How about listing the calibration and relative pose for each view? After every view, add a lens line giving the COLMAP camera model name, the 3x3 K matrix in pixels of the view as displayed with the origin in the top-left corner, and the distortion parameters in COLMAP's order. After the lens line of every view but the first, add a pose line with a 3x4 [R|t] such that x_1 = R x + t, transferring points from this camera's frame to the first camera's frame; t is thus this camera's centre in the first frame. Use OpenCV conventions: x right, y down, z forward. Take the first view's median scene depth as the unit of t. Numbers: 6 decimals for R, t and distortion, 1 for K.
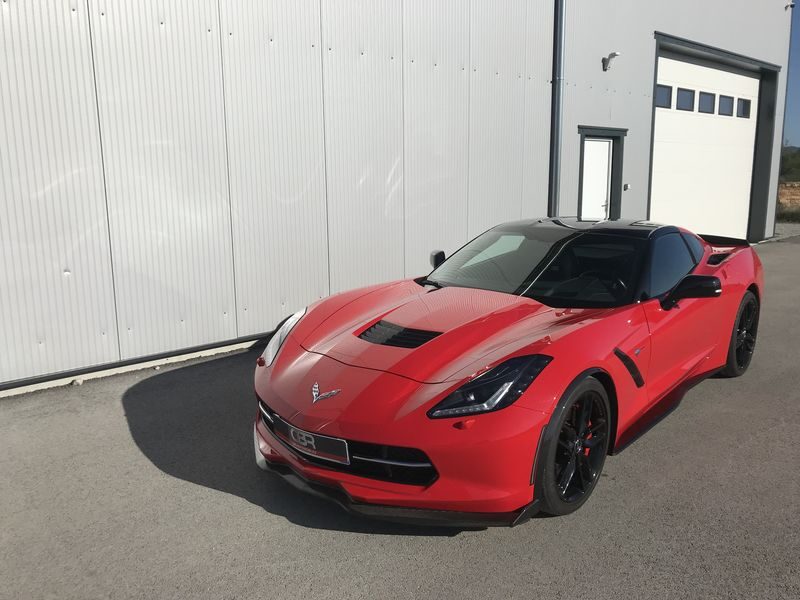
lens RADIAL K [[647.4, 0, 400.0], [0, 647.4, 300.0], [0, 0, 1]] dist [0.020026, -0.014110]
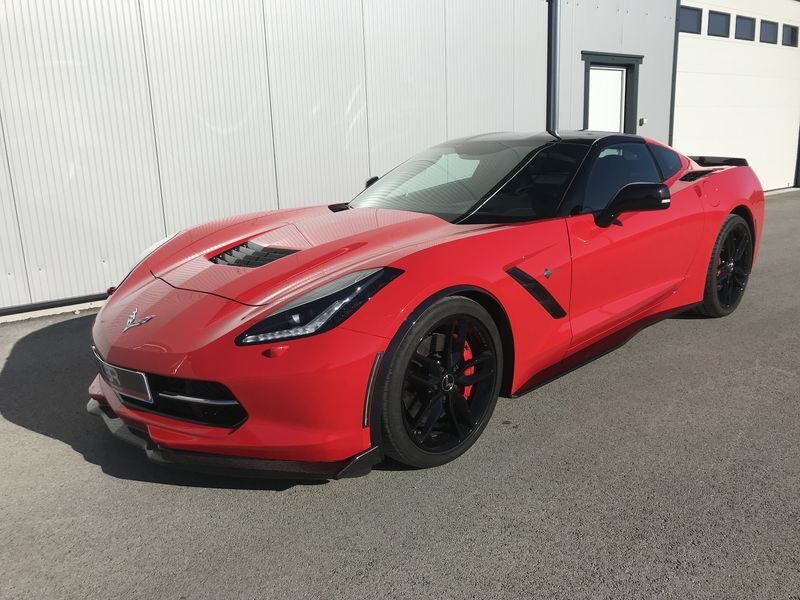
lens RADIAL K [[647.4, 0, 400.0], [0, 647.4, 300.0], [0, 0, 1]] dist [0.020026, -0.014110]
pose [[0.996654, -0.007935, -0.081345, 0.273010], [0.012009, 0.998691, 0.049722, 0.078872], [0.080844, -0.050533, 0.995445, 0.195707]]
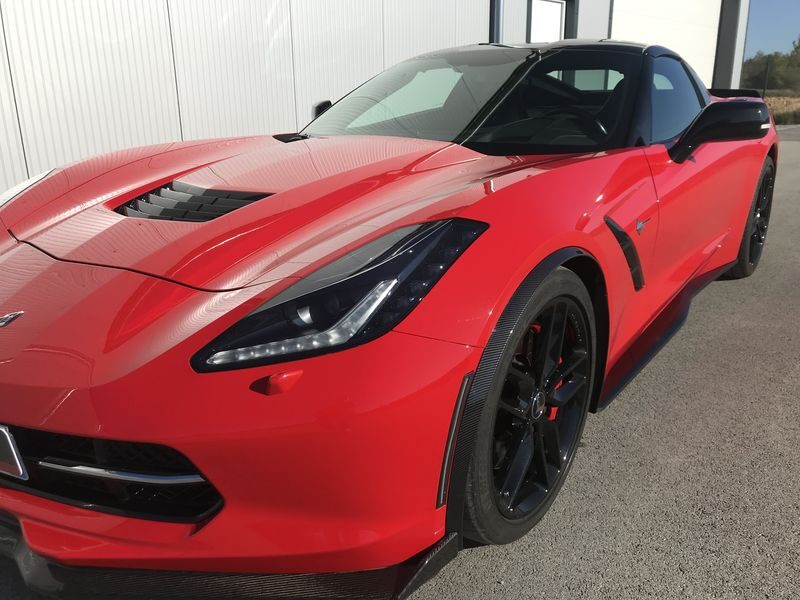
lens RADIAL K [[655.7, 0, 400.0], [0, 655.7, 300.0], [0, 0, 1]] dist [0.059811, -0.093771]
pose [[0.996018, -0.031575, 0.083371, 0.124825], [0.021653, 0.992856, 0.117336, 0.079513], [-0.086480, -0.115063, 0.989587, 0.502055]]
